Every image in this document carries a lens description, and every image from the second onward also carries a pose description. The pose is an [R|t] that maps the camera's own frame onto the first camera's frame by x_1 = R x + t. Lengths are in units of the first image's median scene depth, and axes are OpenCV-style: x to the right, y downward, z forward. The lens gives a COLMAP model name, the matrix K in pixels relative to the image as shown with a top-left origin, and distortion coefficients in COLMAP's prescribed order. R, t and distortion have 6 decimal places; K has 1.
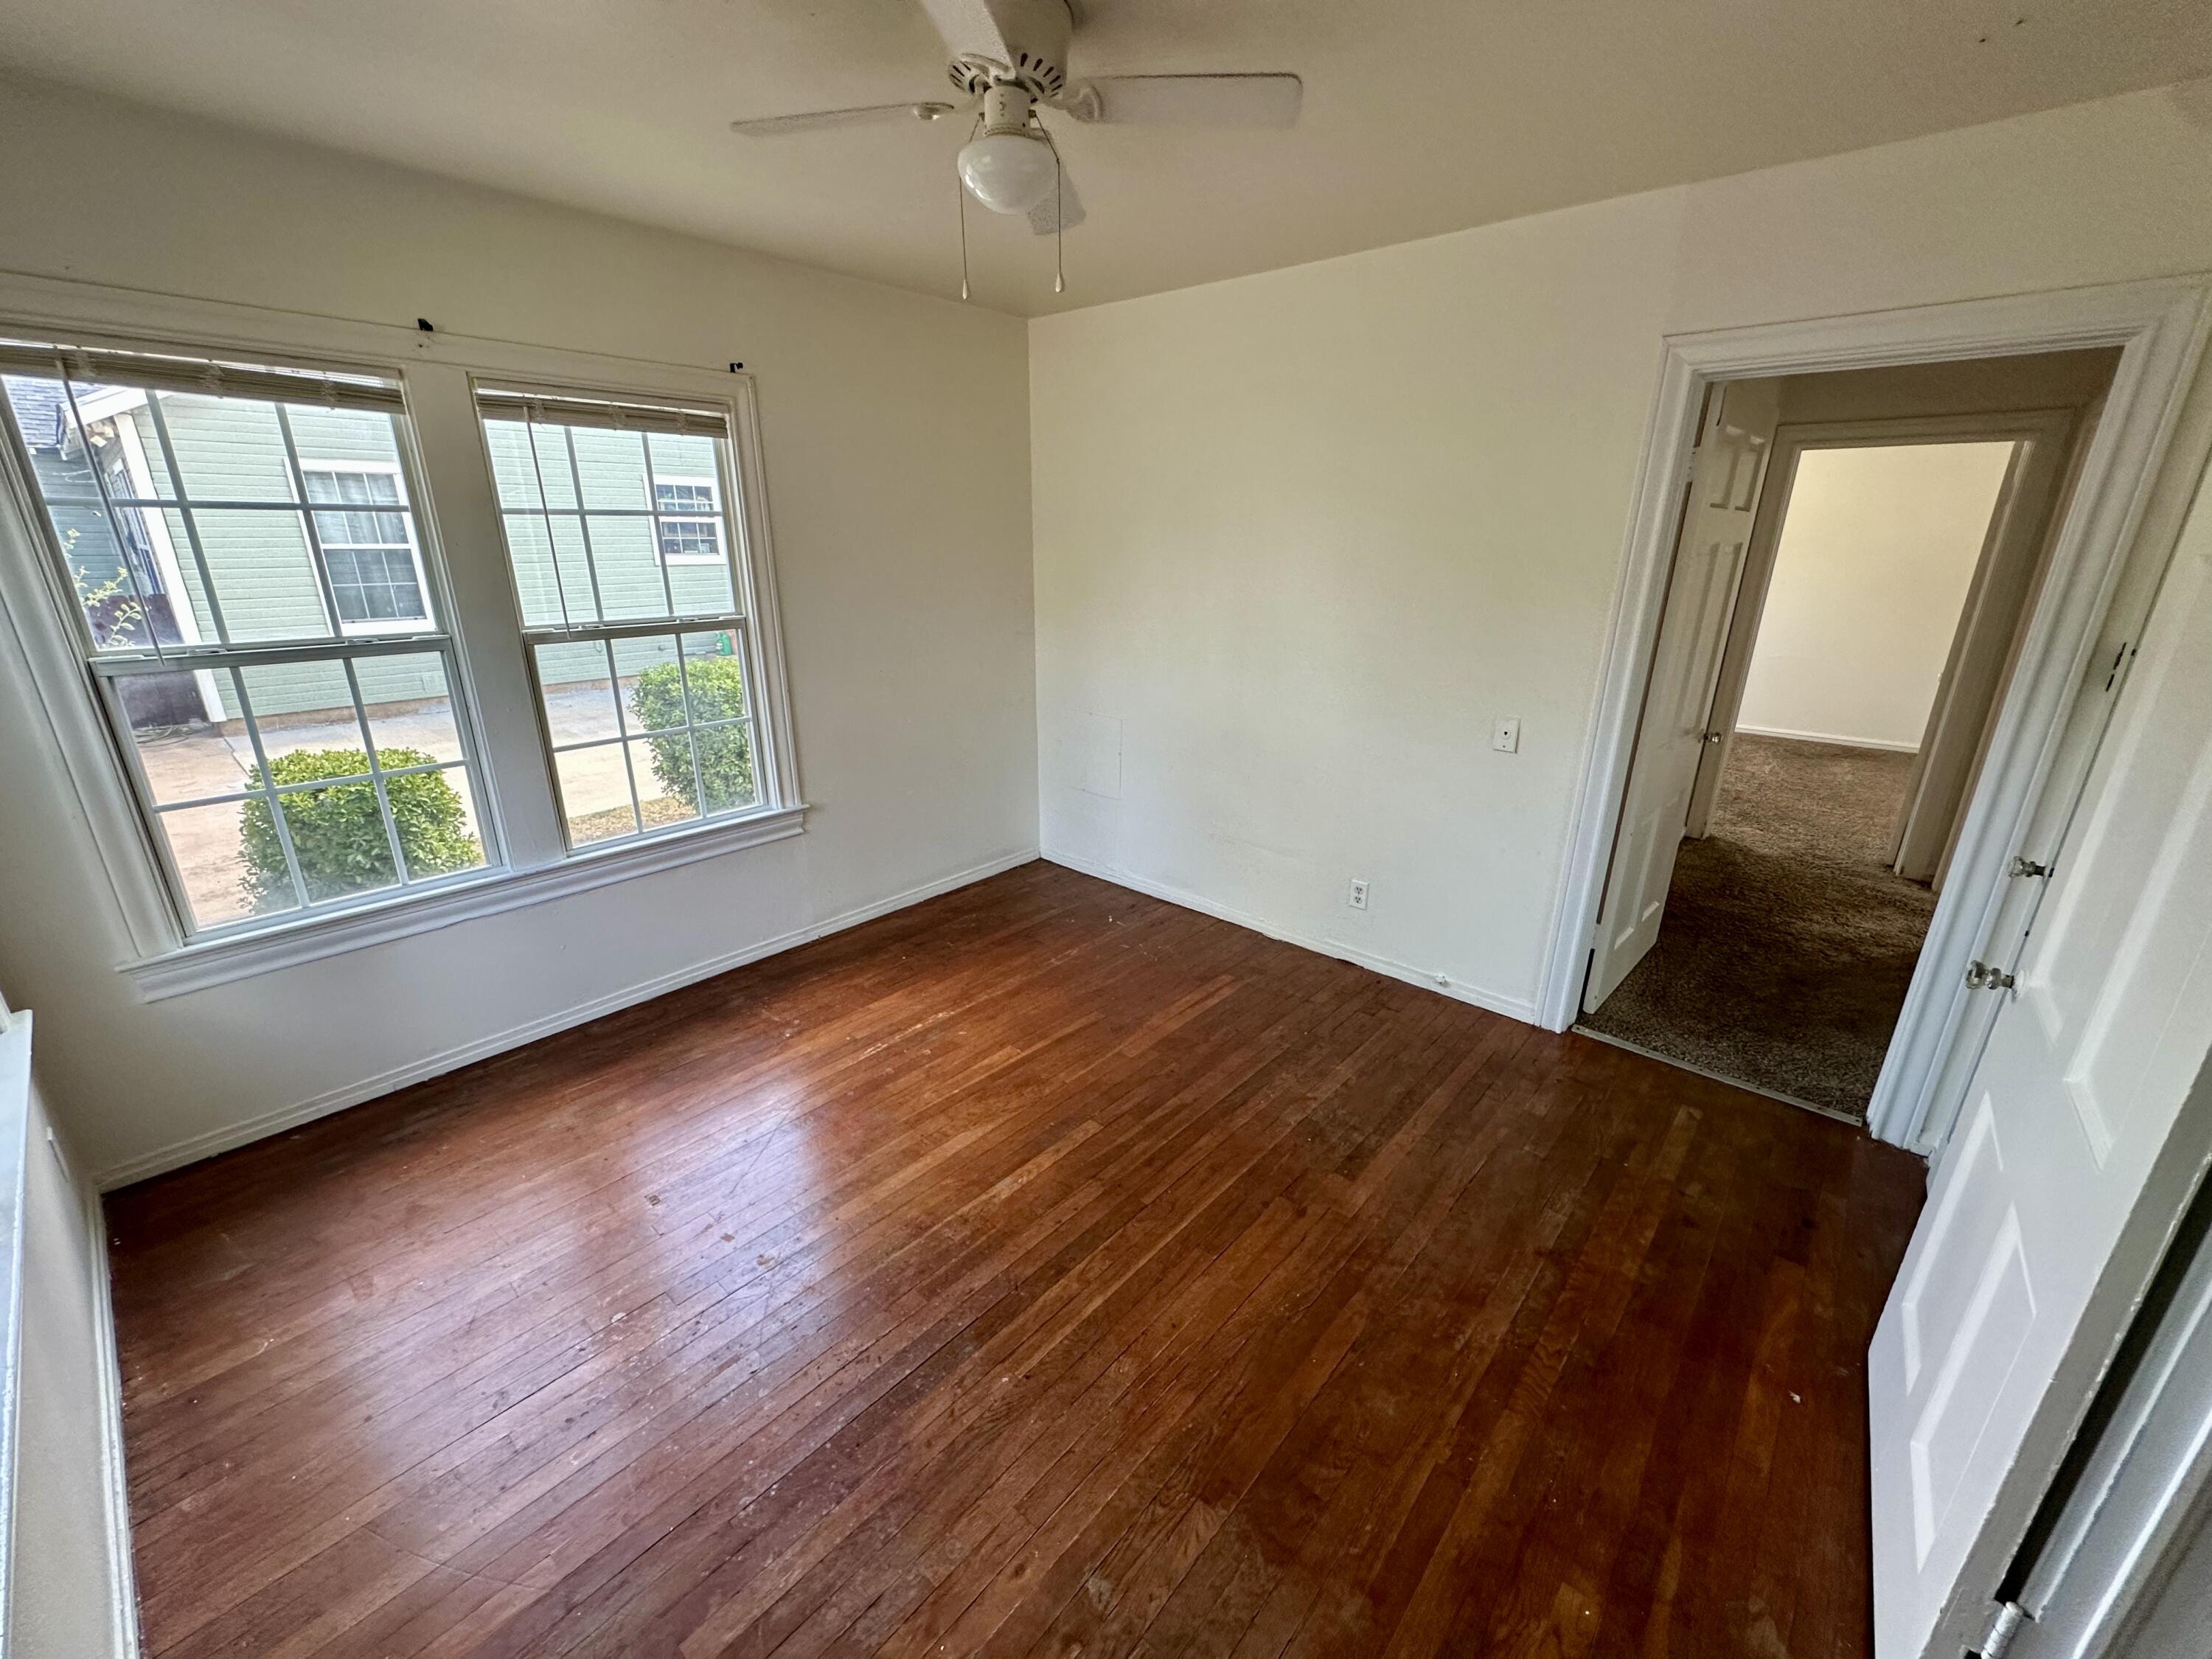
lens RADIAL K [[886.6, 0, 1105.2], [0, 886.6, 832.5], [0, 0, 1]] dist [-0.000462, -0.000060]
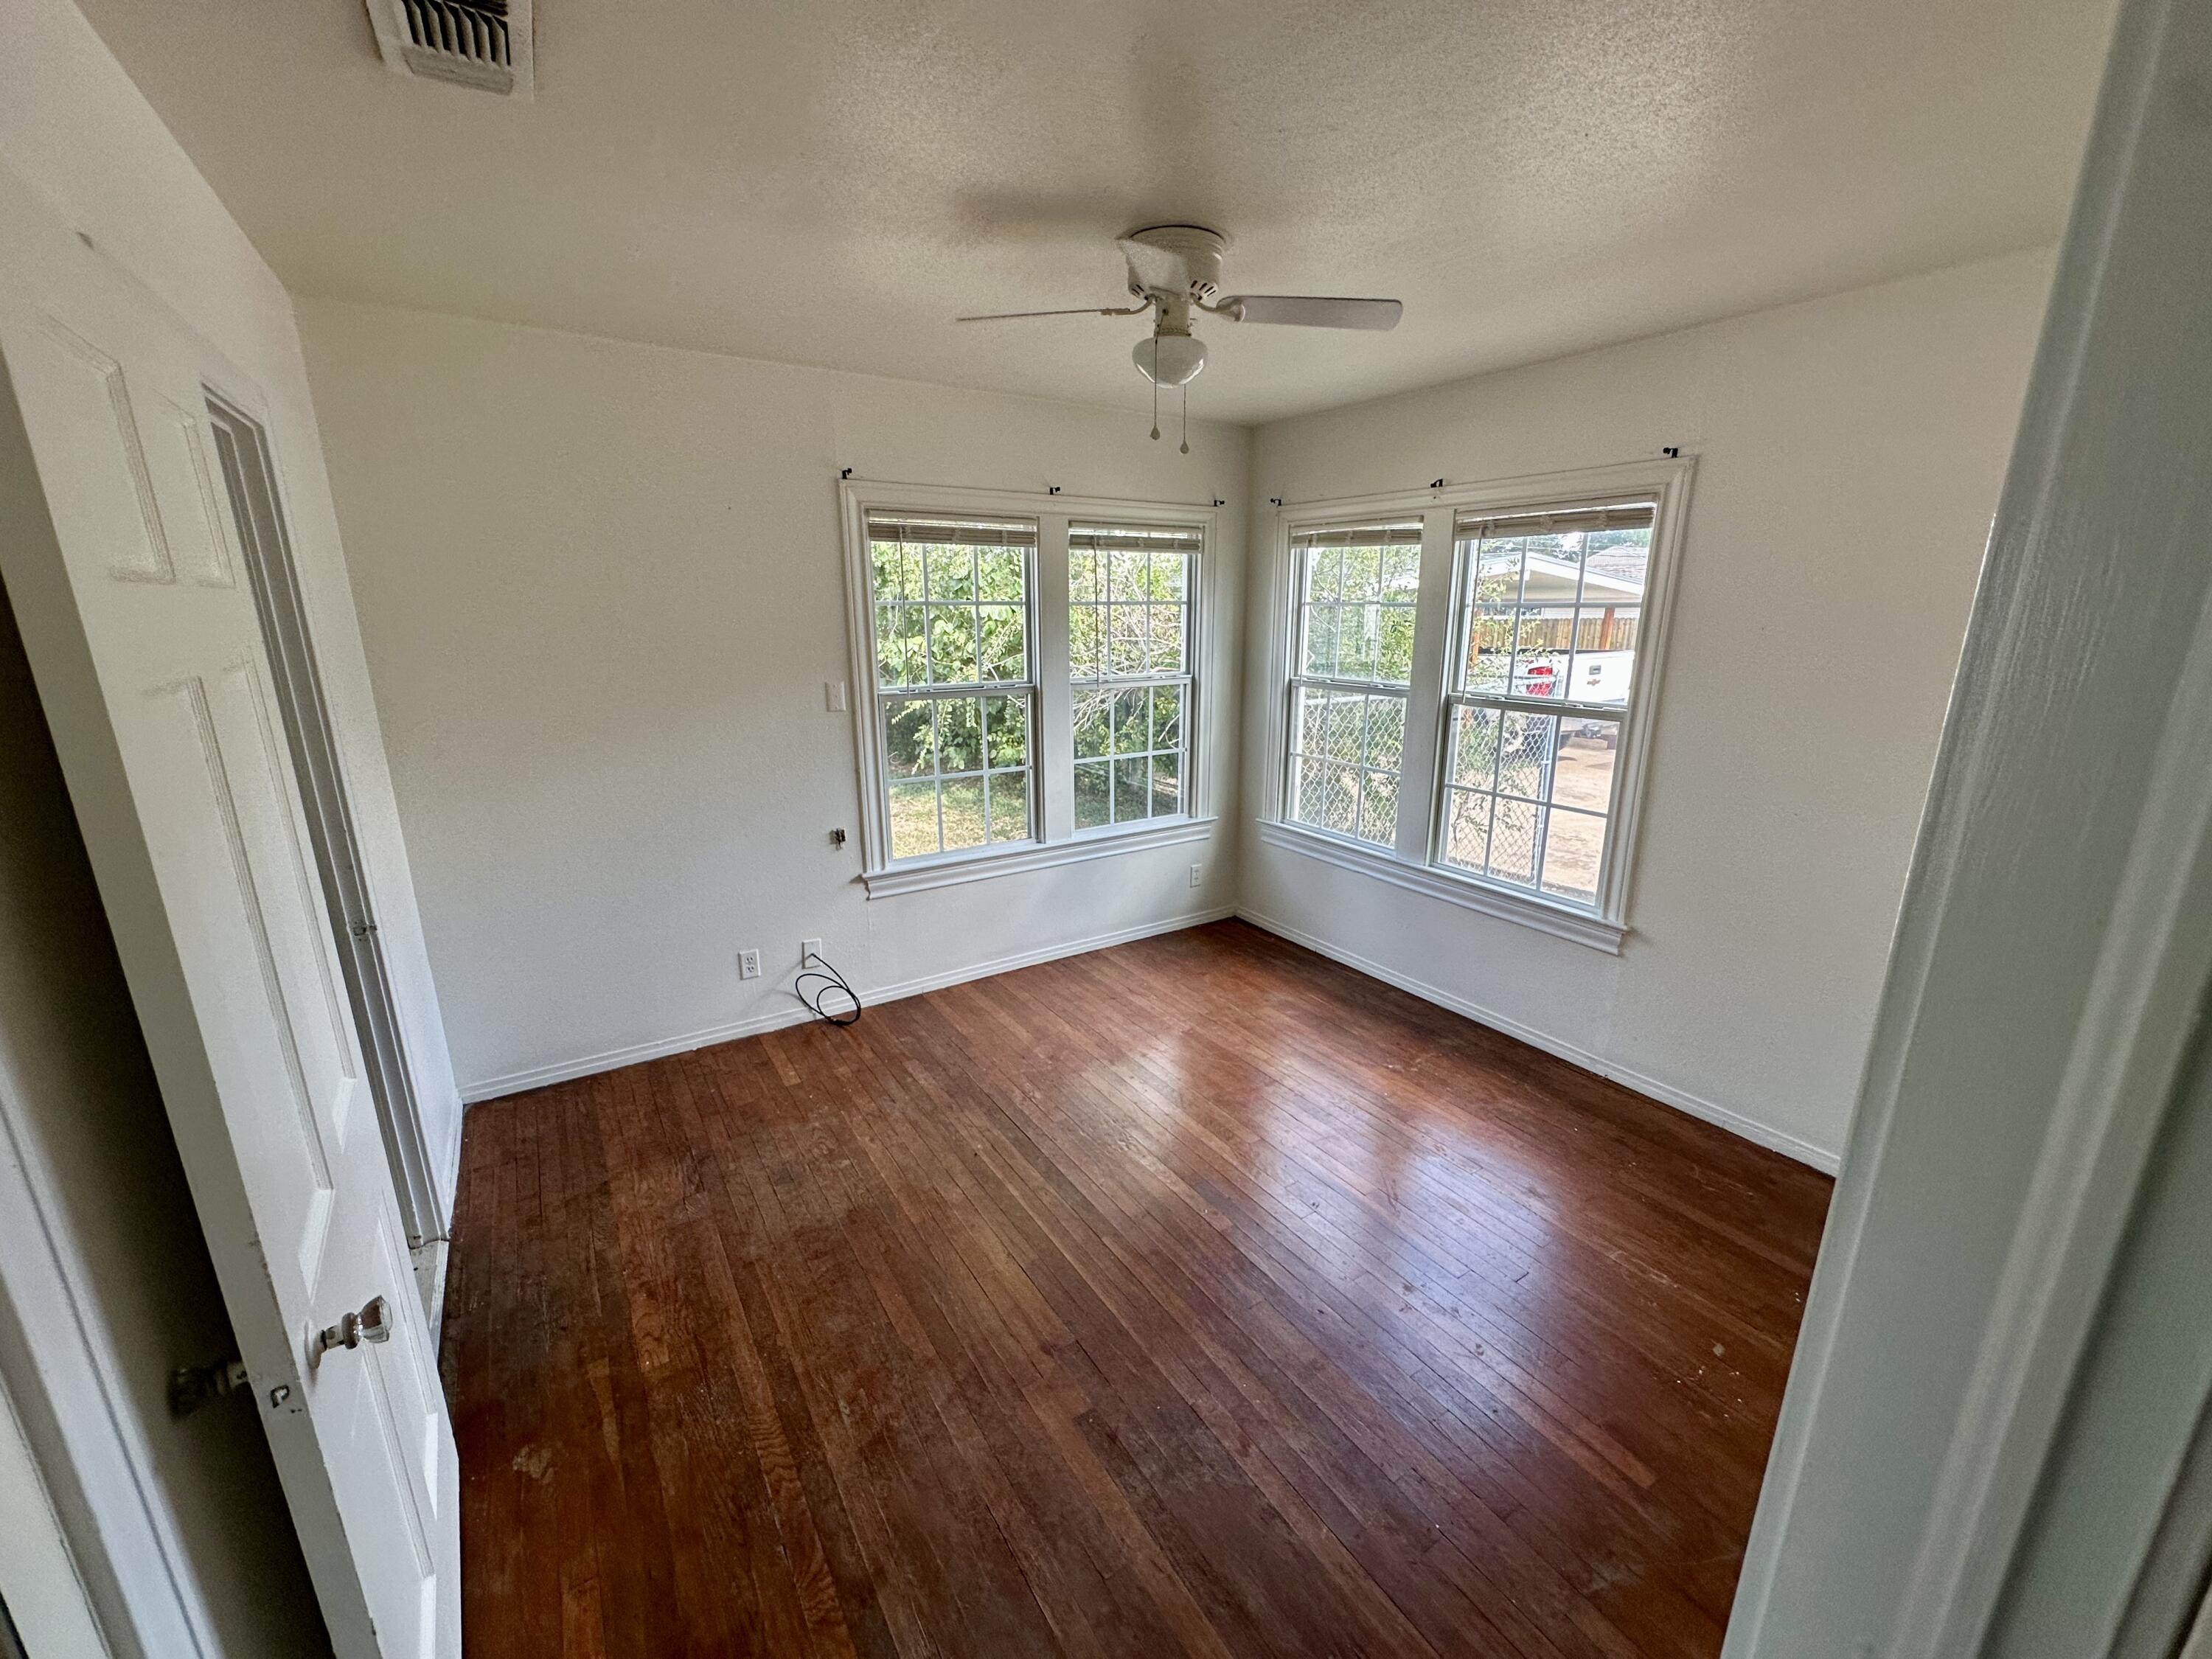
lens RADIAL K [[886.6, 0, 1106.4], [0, 886.6, 832.4], [0, 0, 1]] dist [-0.000462, -0.000060]
pose [[-0.264457, 0.237231, -0.934764, 0.939933], [-0.312024, 0.896091, 0.315692, -0.364234], [0.912526, 0.375156, -0.162956, 1.005588]]
